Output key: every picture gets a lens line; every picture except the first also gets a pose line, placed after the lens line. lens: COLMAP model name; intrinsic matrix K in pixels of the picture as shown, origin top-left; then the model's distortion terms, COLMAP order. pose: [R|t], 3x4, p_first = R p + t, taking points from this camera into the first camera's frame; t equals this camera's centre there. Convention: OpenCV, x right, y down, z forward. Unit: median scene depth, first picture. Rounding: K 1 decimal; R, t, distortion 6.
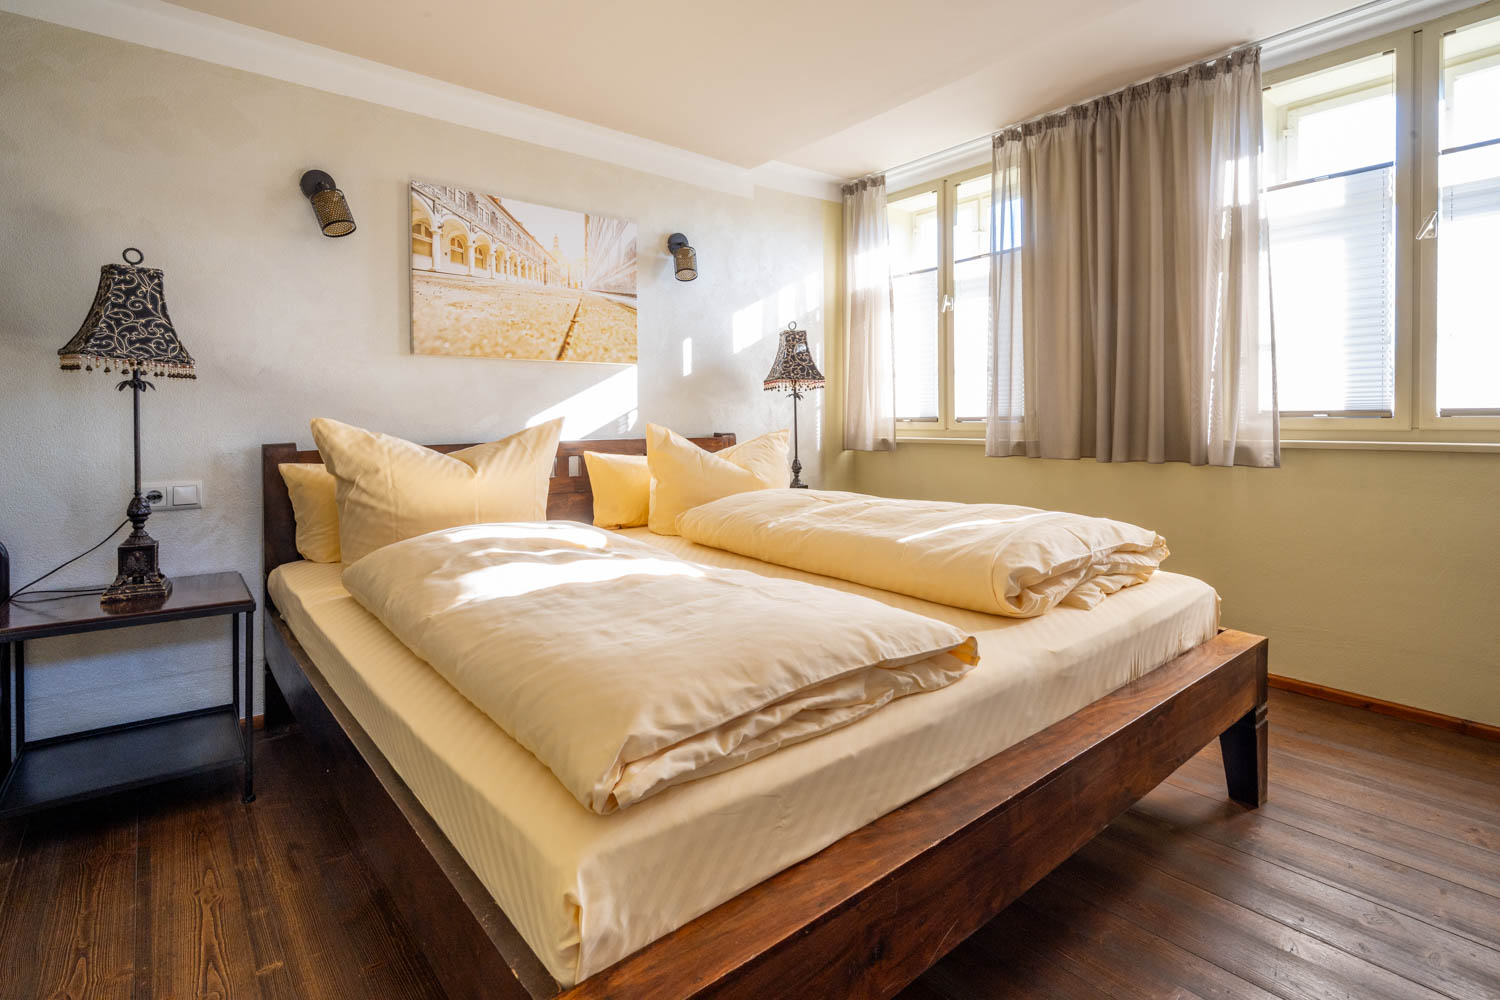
lens RADIAL K [[737.4, 0, 750.7], [0, 737.4, 533.7], [0, 0, 1]] dist [-0.001364, -0.000242]
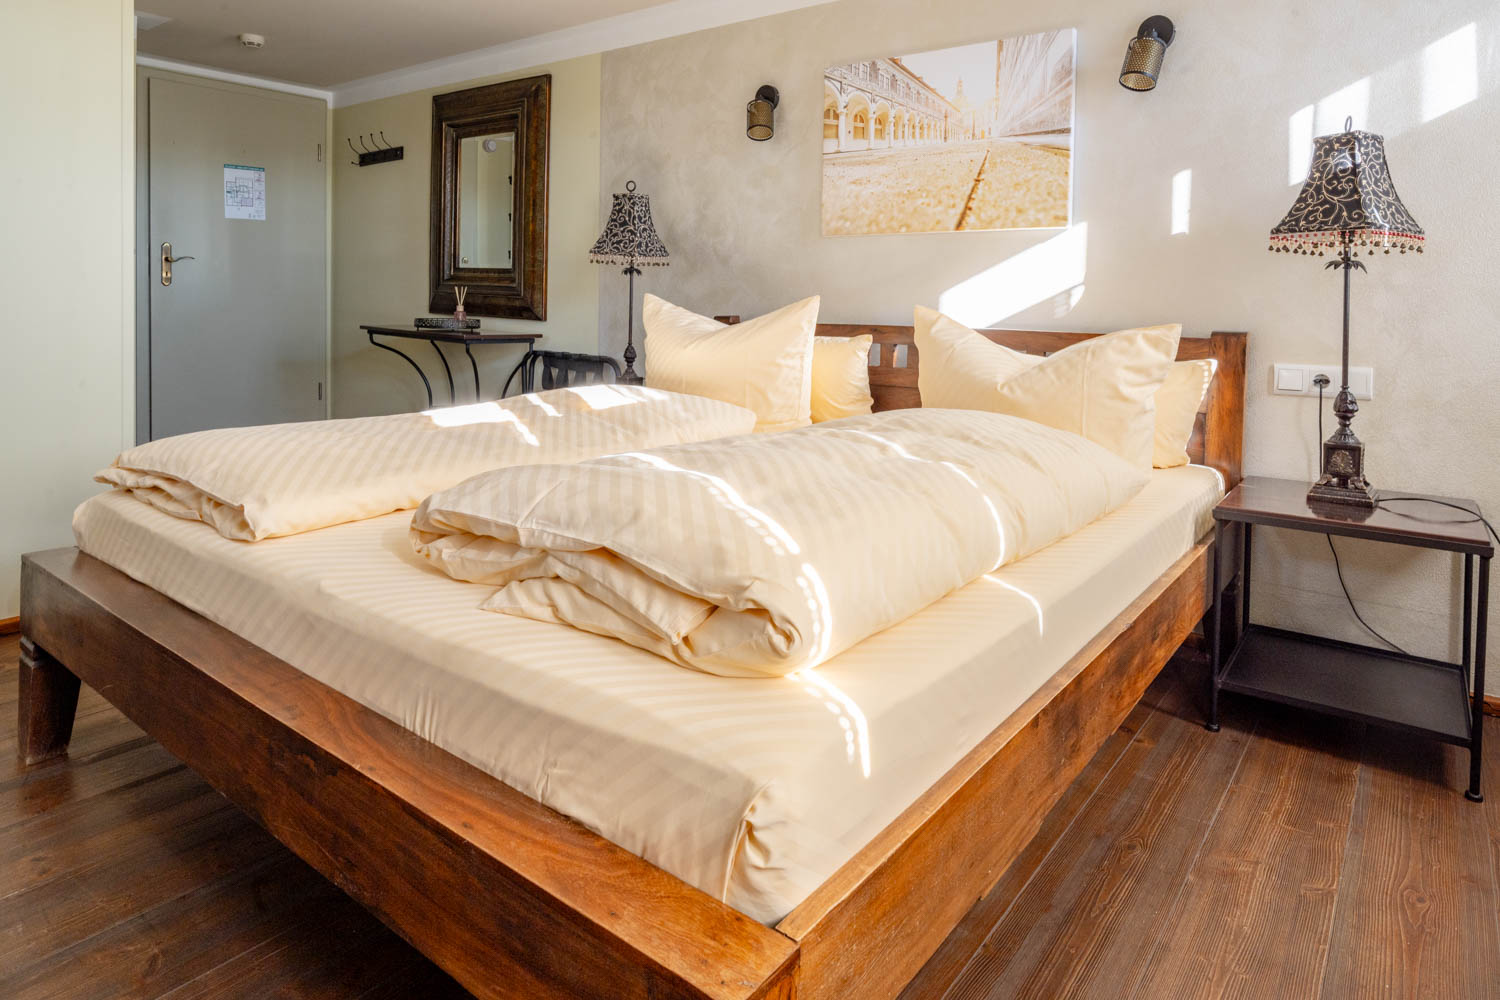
lens RADIAL K [[871.2, 0, 749.7], [0, 871.2, 429.5], [0, 0, 1]] dist [0.006454, 0.000980]
pose [[0.218463, 0.155463, -0.963382, 0.706787], [-0.169653, 0.978245, 0.119390, -0.099898], [0.960985, 0.137359, 0.240086, 0.608359]]
